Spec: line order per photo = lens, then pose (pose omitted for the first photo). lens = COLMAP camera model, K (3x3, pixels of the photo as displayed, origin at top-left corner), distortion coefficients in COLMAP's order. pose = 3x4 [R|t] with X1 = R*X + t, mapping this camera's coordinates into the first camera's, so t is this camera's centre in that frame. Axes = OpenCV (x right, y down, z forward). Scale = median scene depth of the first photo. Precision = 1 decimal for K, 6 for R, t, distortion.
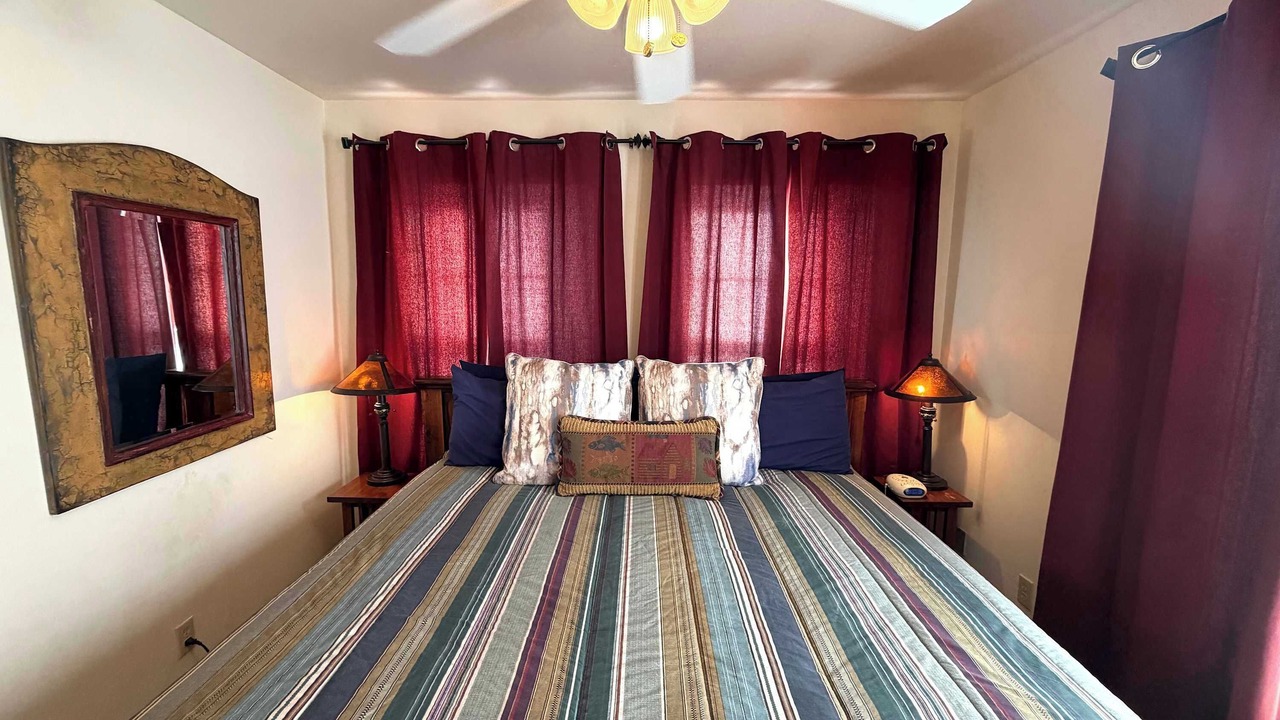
lens RADIAL K [[511.7, 0, 636.3], [0, 511.7, 360.8], [0, 0, 1]] dist [0.000261, -0.000089]
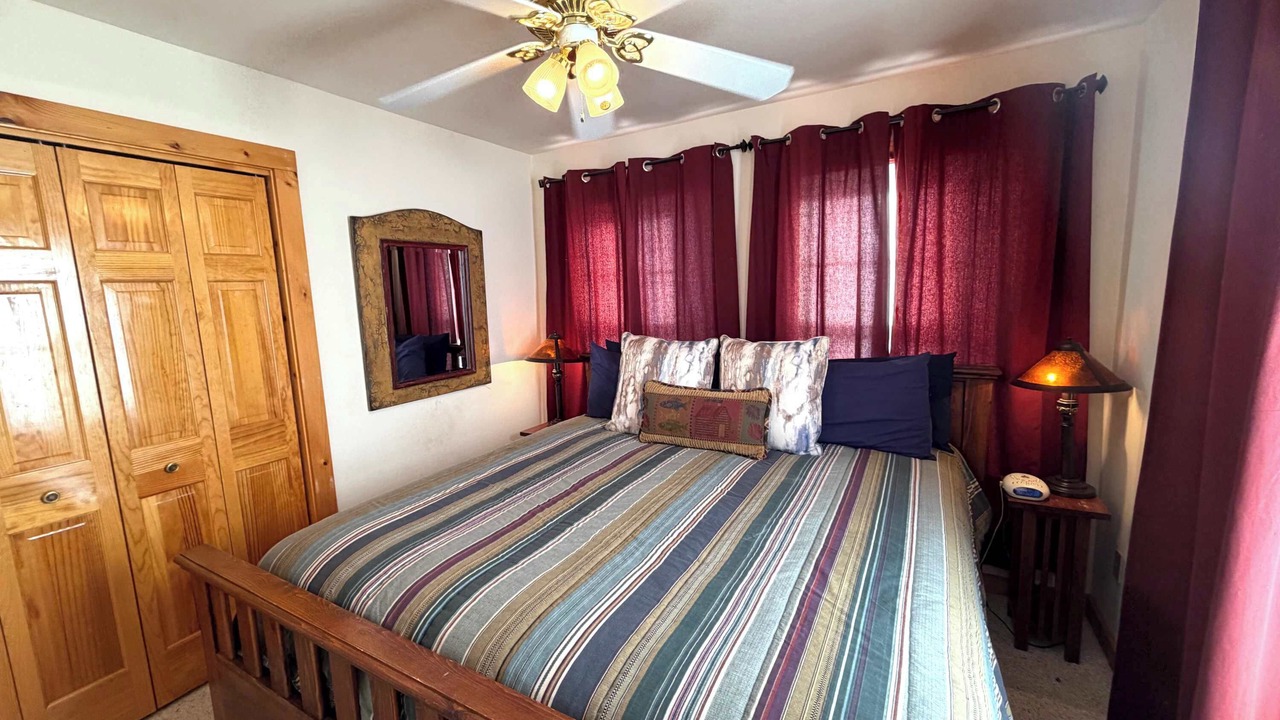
lens RADIAL K [[511.7, 0, 636.3], [0, 511.7, 360.8], [0, 0, 1]] dist [0.000261, -0.000089]
pose [[0.871832, 0.030072, -0.488881, 0.405242], [-0.027432, 0.999545, 0.012564, 0.039529], [0.489036, 0.002458, 0.872260, -0.107870]]
